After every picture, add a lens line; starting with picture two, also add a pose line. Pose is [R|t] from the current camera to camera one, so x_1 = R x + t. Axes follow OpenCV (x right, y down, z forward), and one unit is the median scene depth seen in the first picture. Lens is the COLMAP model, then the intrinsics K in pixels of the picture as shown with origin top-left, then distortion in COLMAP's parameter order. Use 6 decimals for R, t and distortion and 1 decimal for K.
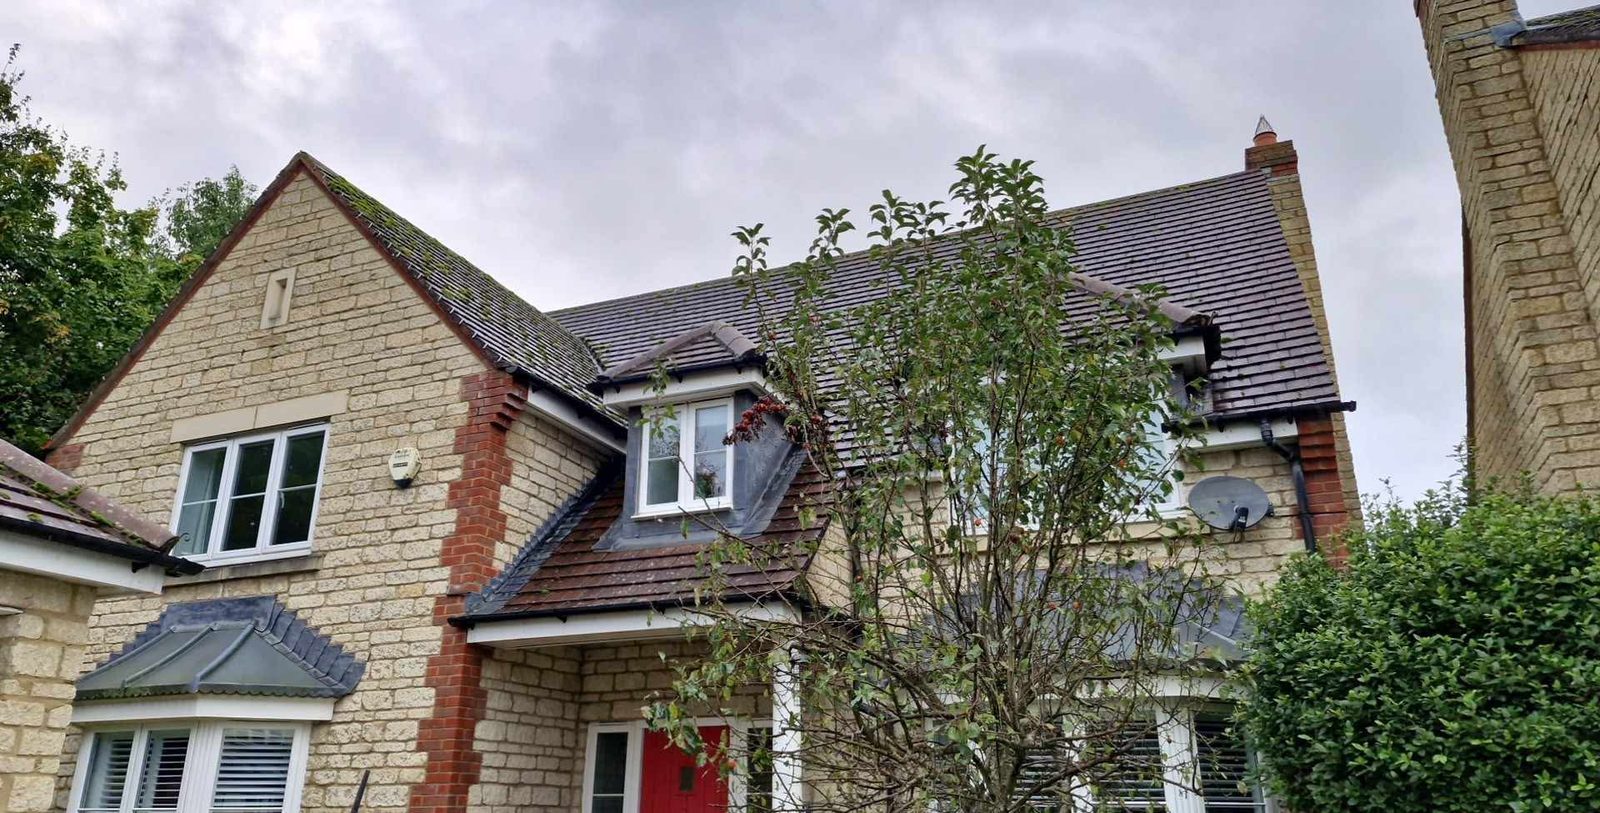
lens RADIAL K [[1116.8, 0, 797.9], [0, 1116.8, 403.6], [0, 0, 1]] dist [0.011915, -0.001253]
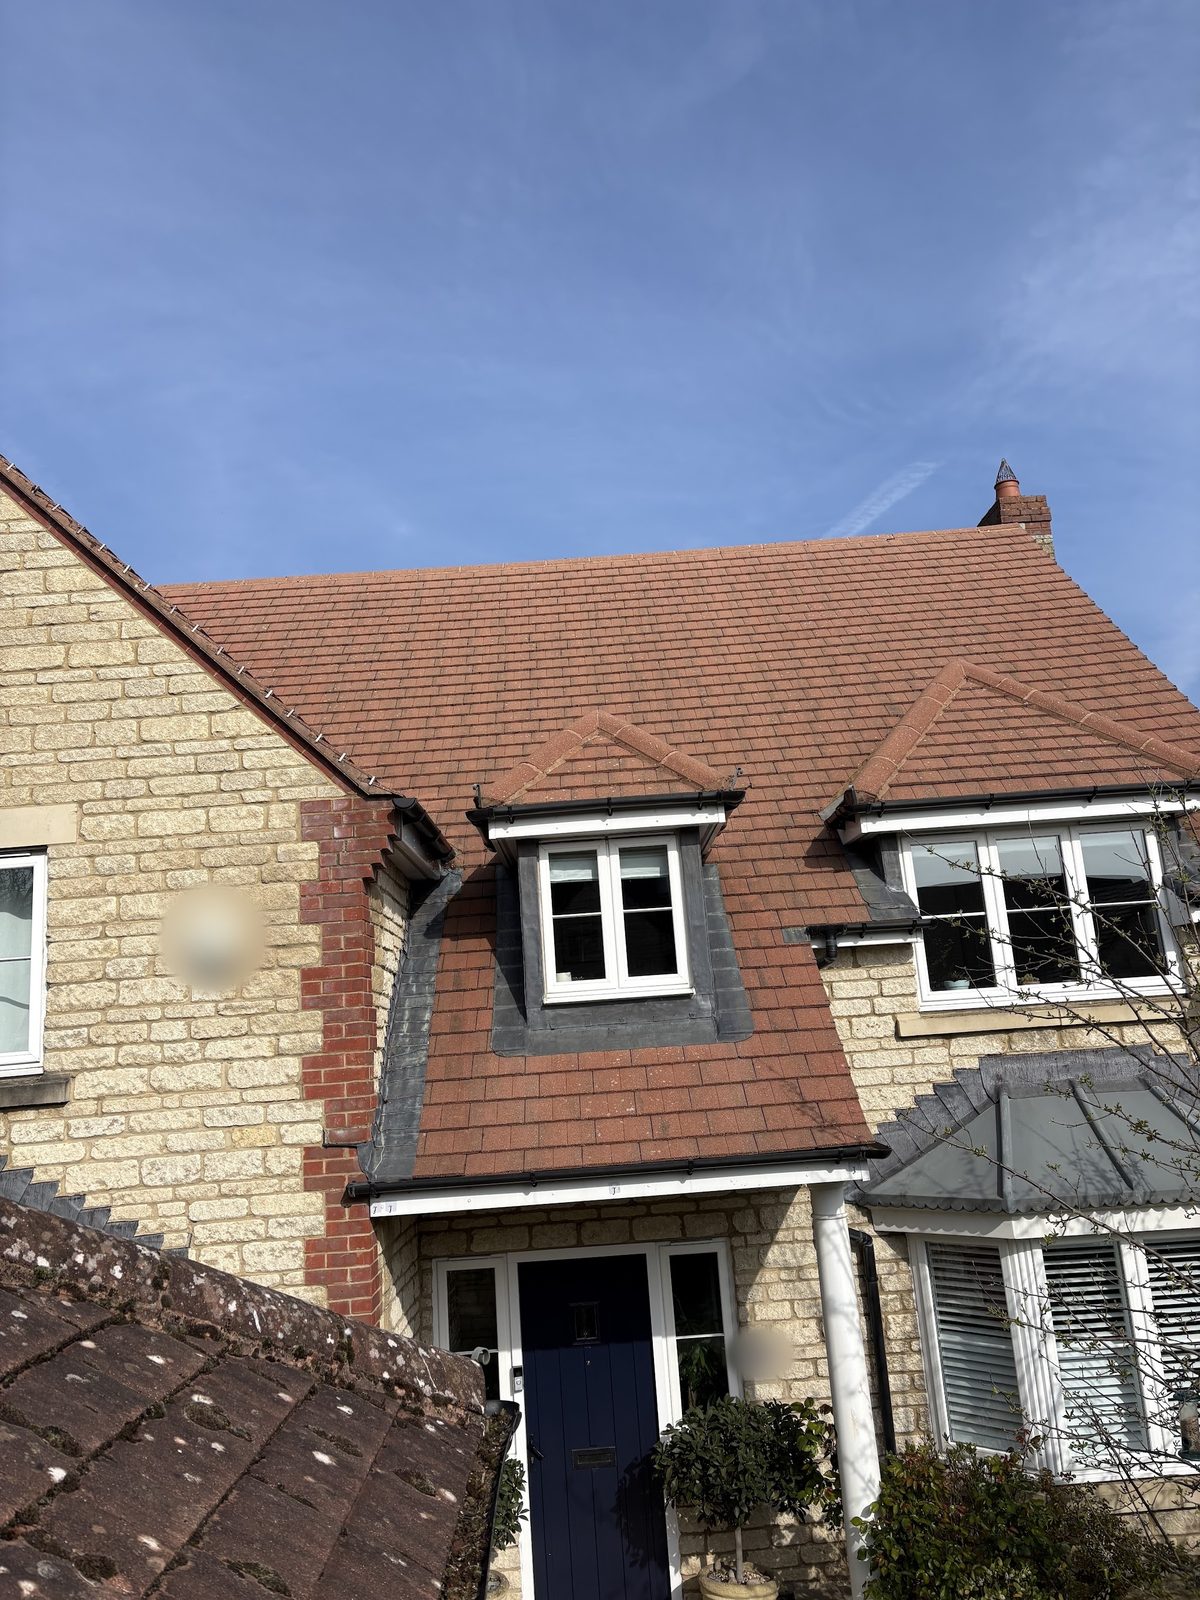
lens RADIAL K [[1215.3, 0, 599.2], [0, 1215.3, 803.3], [0, 0, 1]] dist [-0.016524, 0.009001]
pose [[0.919956, 0.015109, 0.391729, -0.429699], [-0.070389, 0.989384, 0.127144, -0.129499], [-0.385650, -0.144540, 0.911253, 0.288656]]
